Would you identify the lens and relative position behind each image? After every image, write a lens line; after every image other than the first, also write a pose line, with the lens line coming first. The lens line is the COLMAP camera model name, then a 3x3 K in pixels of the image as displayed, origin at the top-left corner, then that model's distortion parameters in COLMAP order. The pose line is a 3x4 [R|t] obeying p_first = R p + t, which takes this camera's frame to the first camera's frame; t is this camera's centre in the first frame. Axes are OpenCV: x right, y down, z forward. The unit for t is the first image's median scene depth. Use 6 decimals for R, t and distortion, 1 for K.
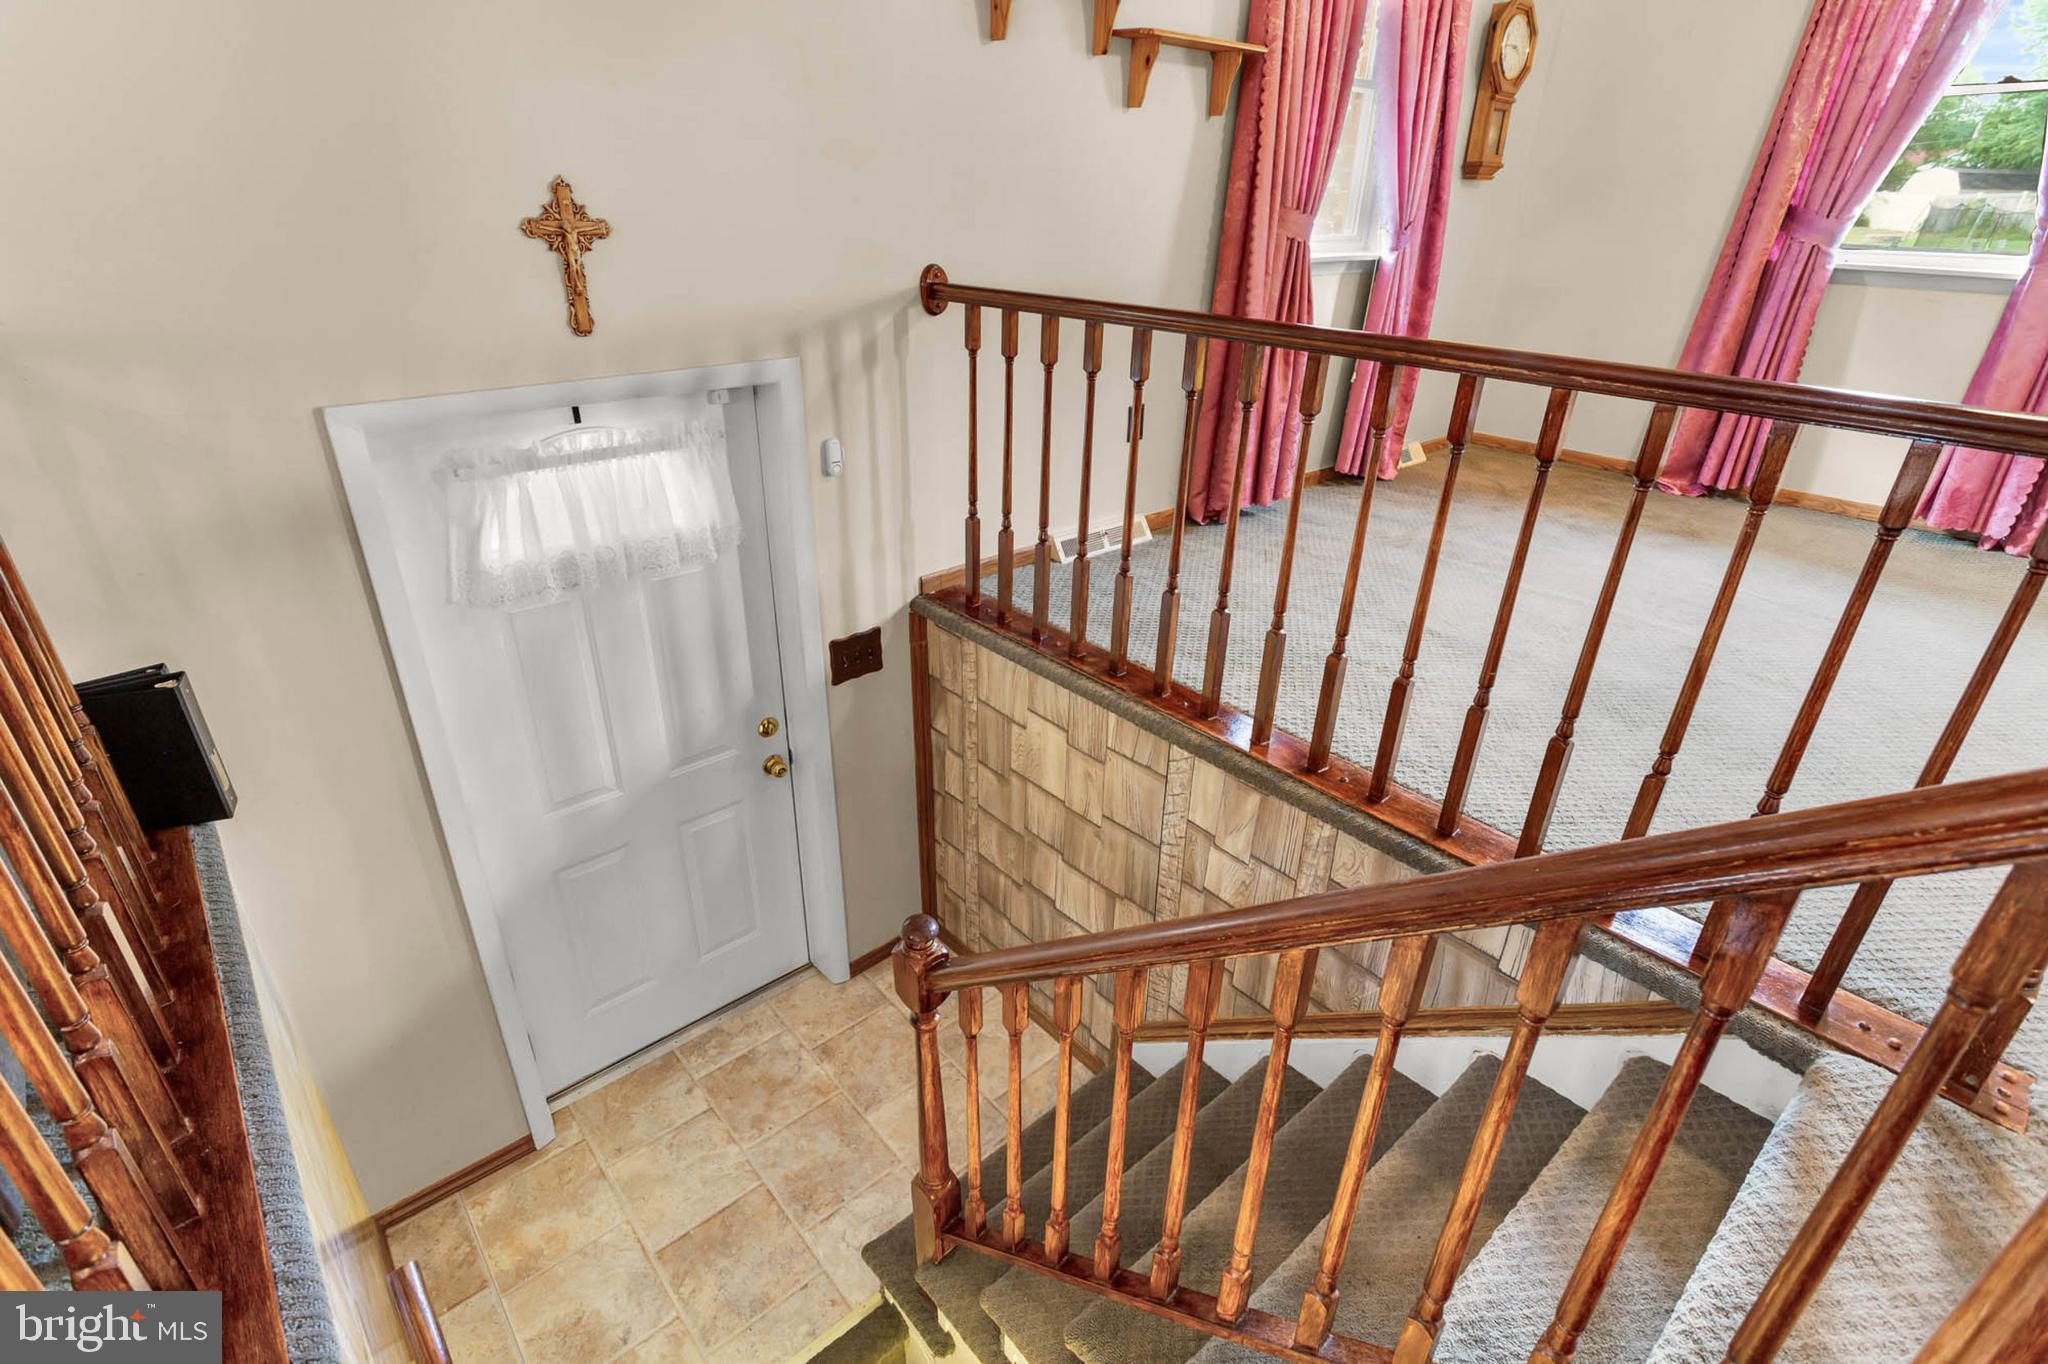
lens RADIAL K [[993.4, 0, 1004.4], [0, 993.4, 656.8], [0, 0, 1]] dist [0.006226, -0.003956]
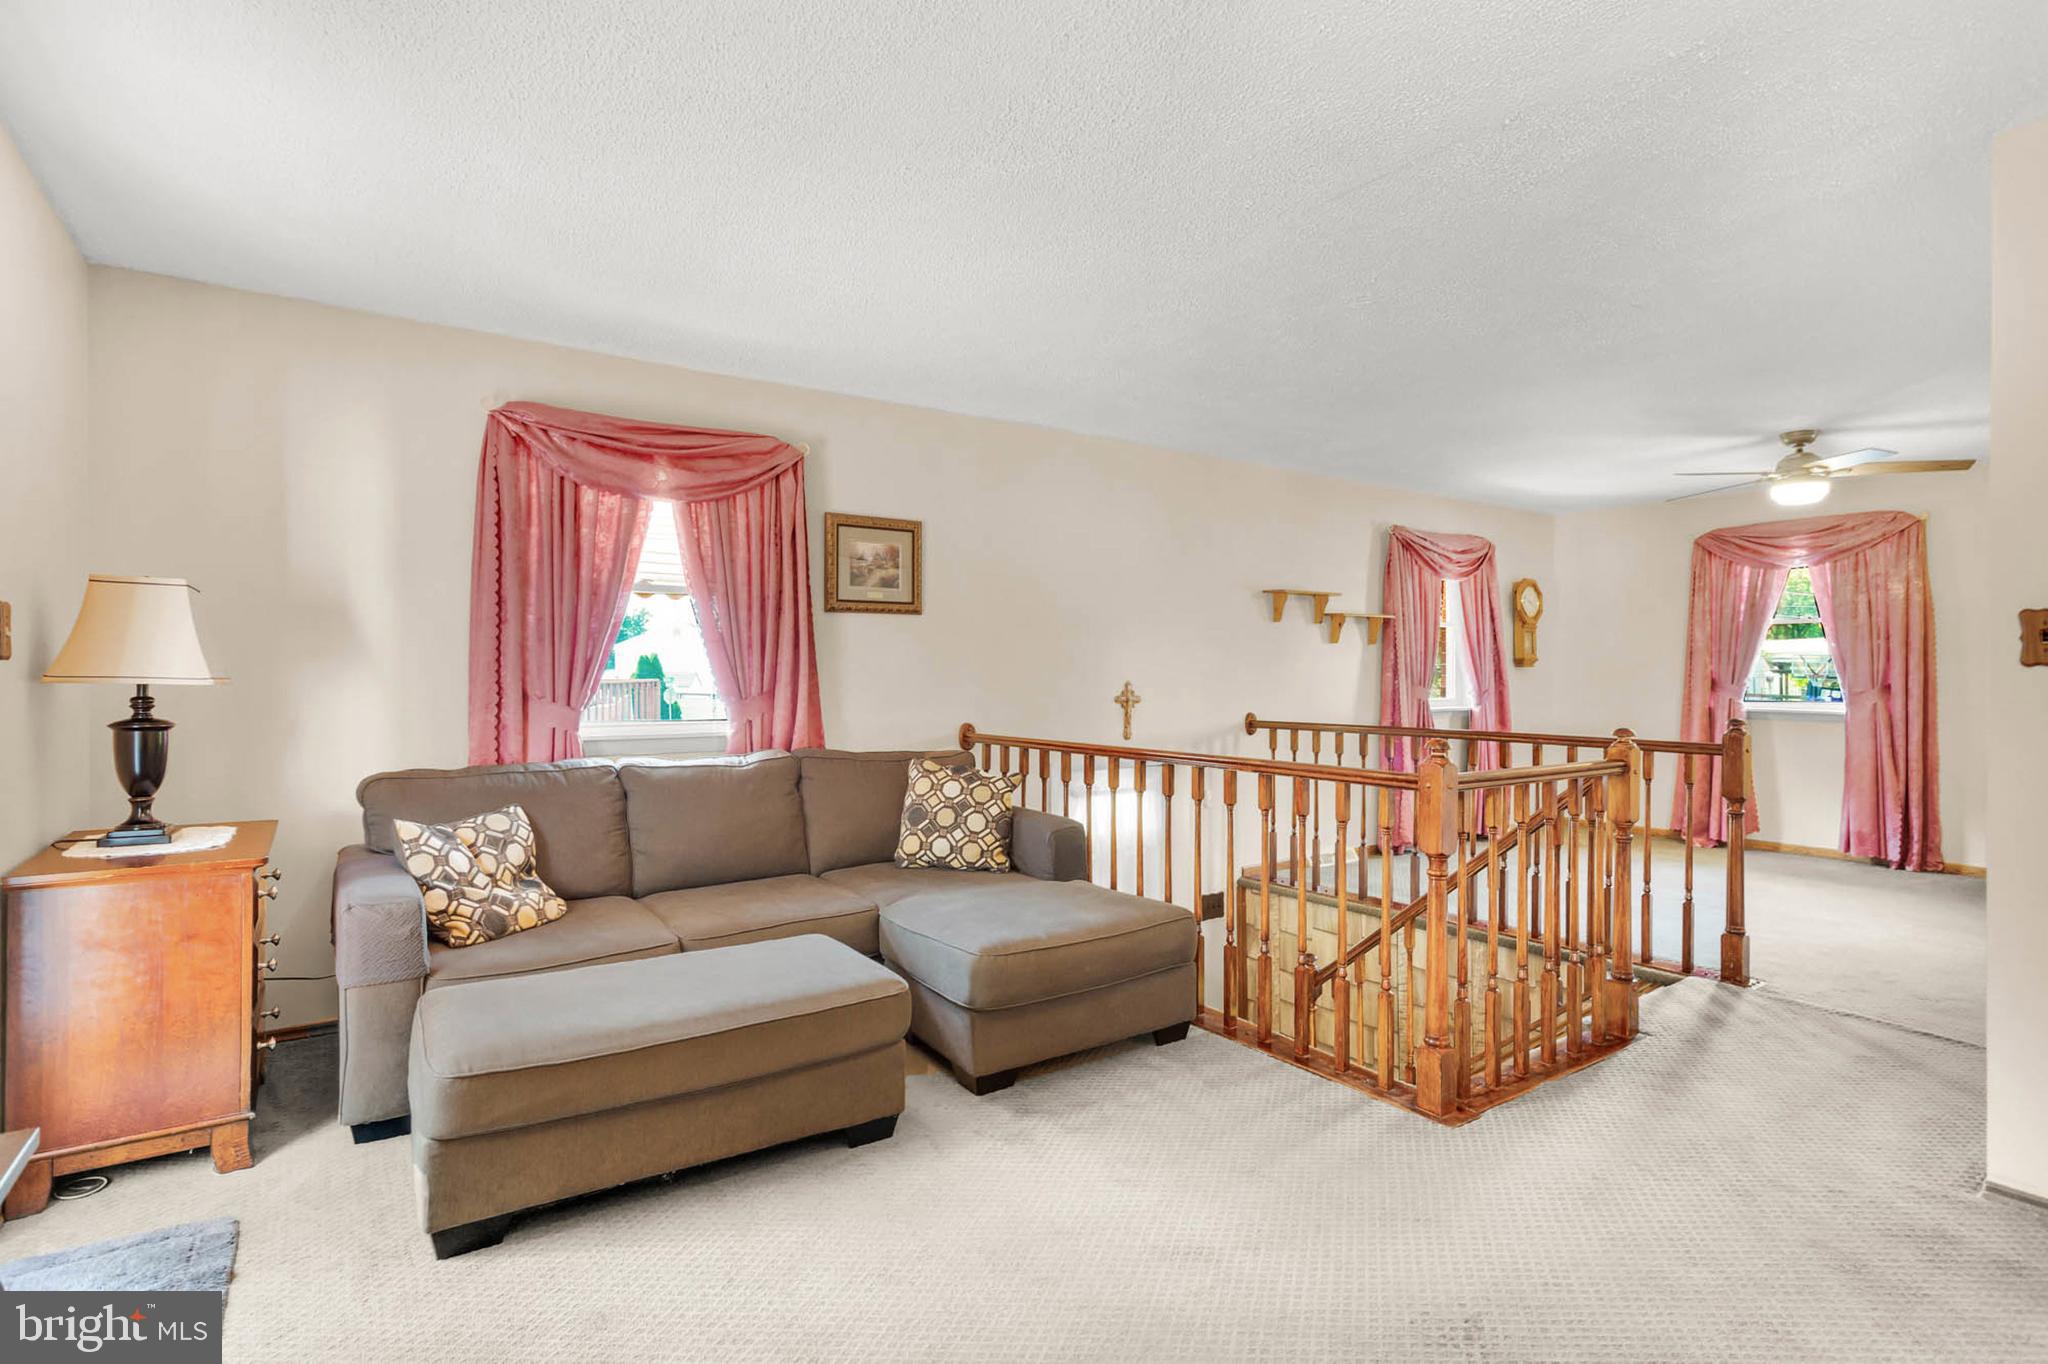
lens RADIAL K [[993.4, 0, 1002.7], [0, 993.4, 676.9], [0, 0, 1]] dist [0.006226, -0.003956]
pose [[0.992586, -0.021026, -0.119709, -0.298504], [-0.031191, 0.907869, -0.418092, 0.393400], [0.117472, 0.418726, 0.900483, -0.900400]]
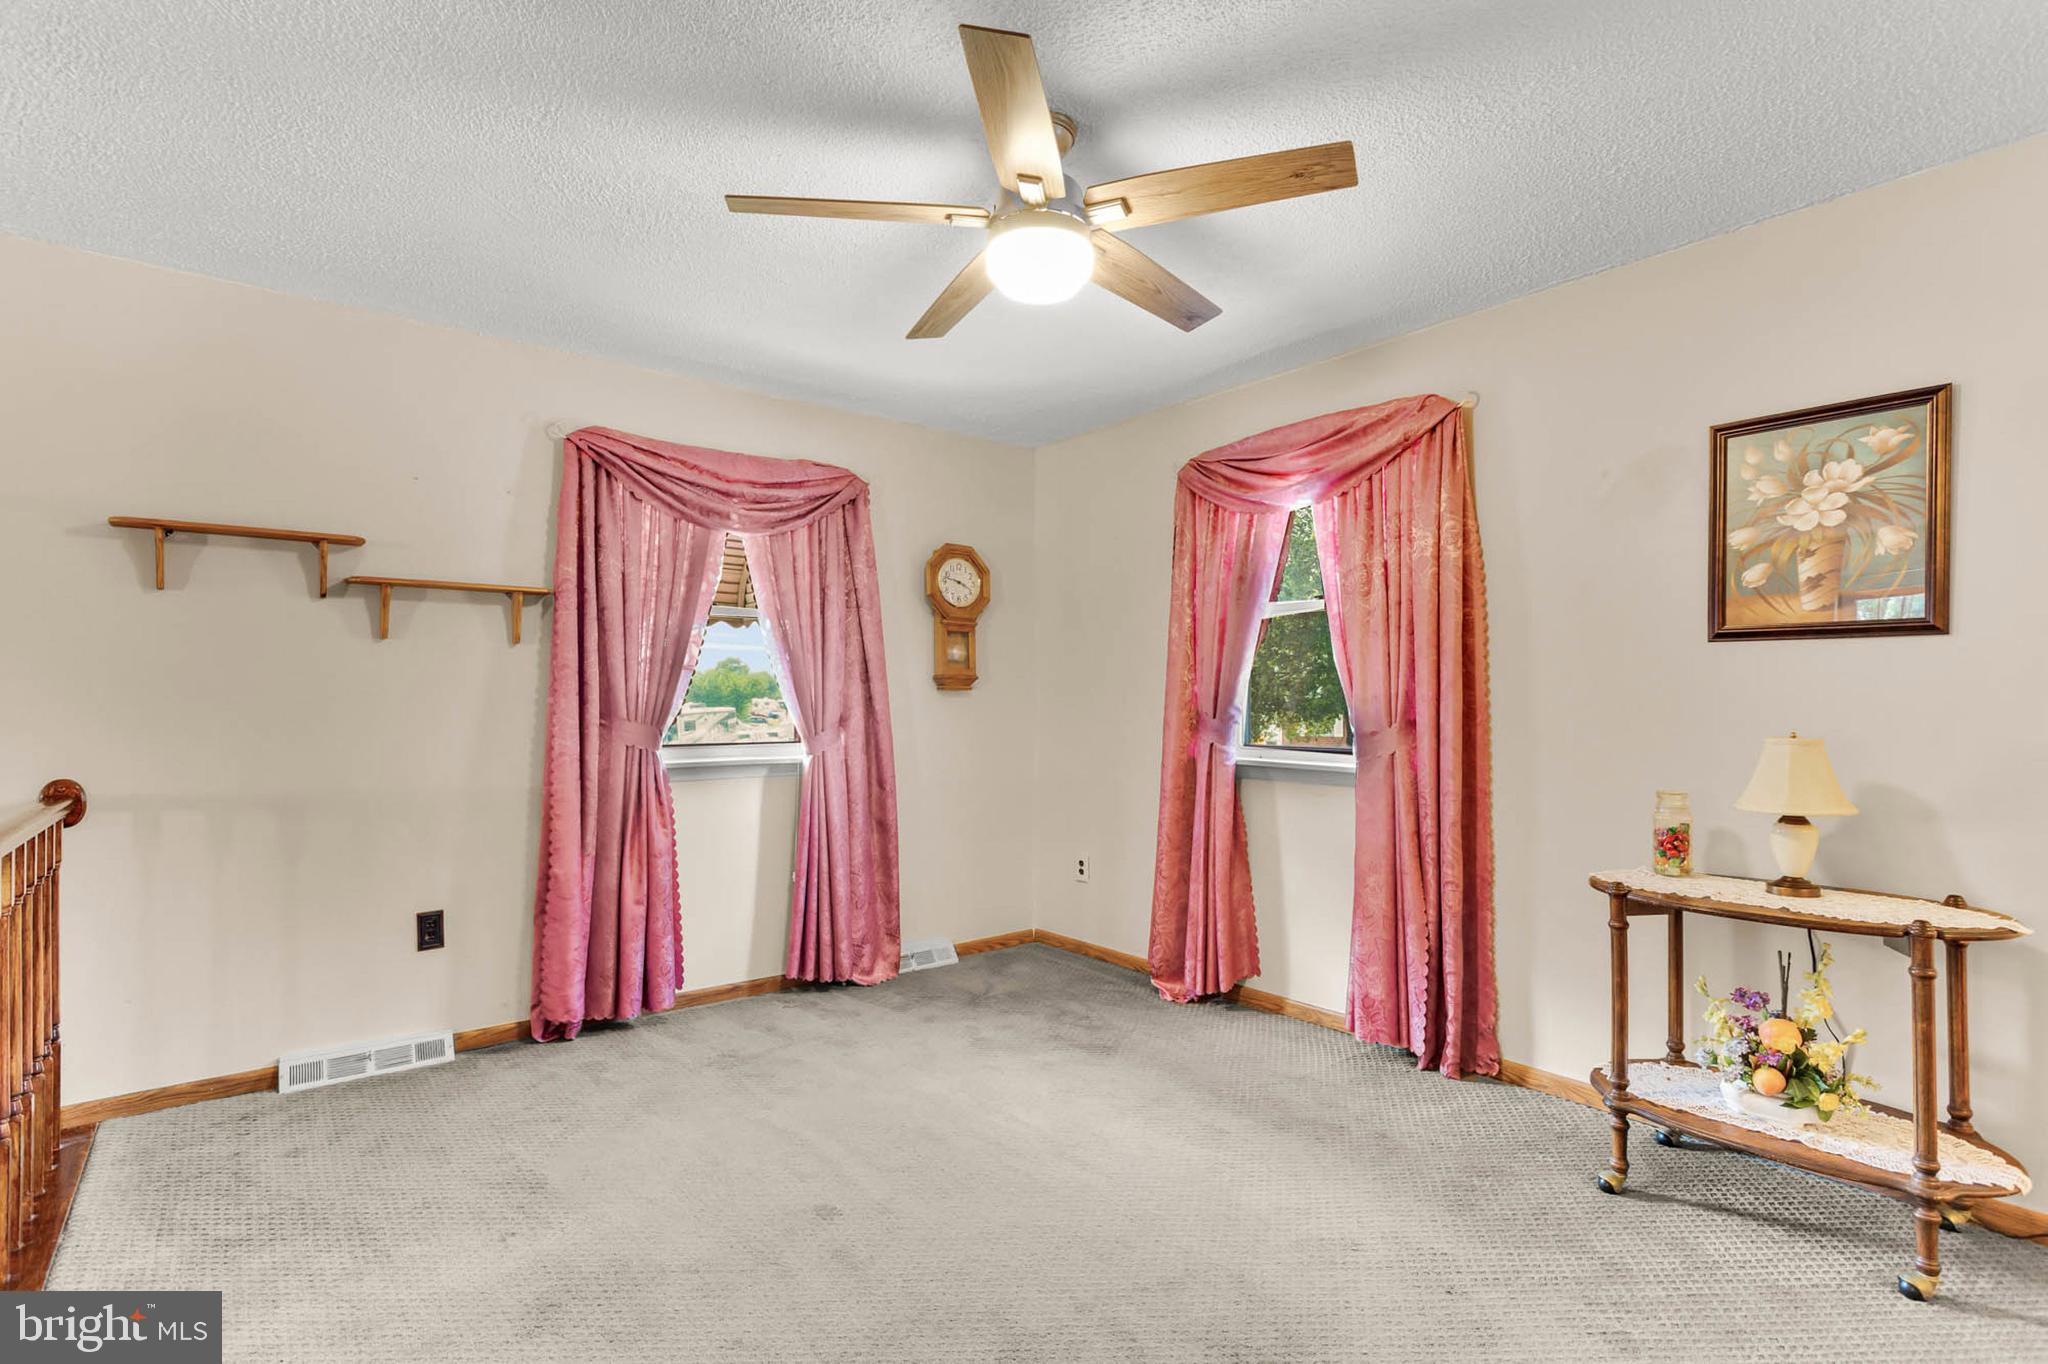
lens RADIAL K [[993.4, 0, 1022.1], [0, 993.4, 694.0], [0, 0, 1]] dist [0.006226, -0.003956]
pose [[0.998589, -0.021464, -0.048573, 0.822856], [-0.001706, 0.901244, -0.433309, -0.032033], [0.053076, 0.432781, 0.899935, 0.090323]]
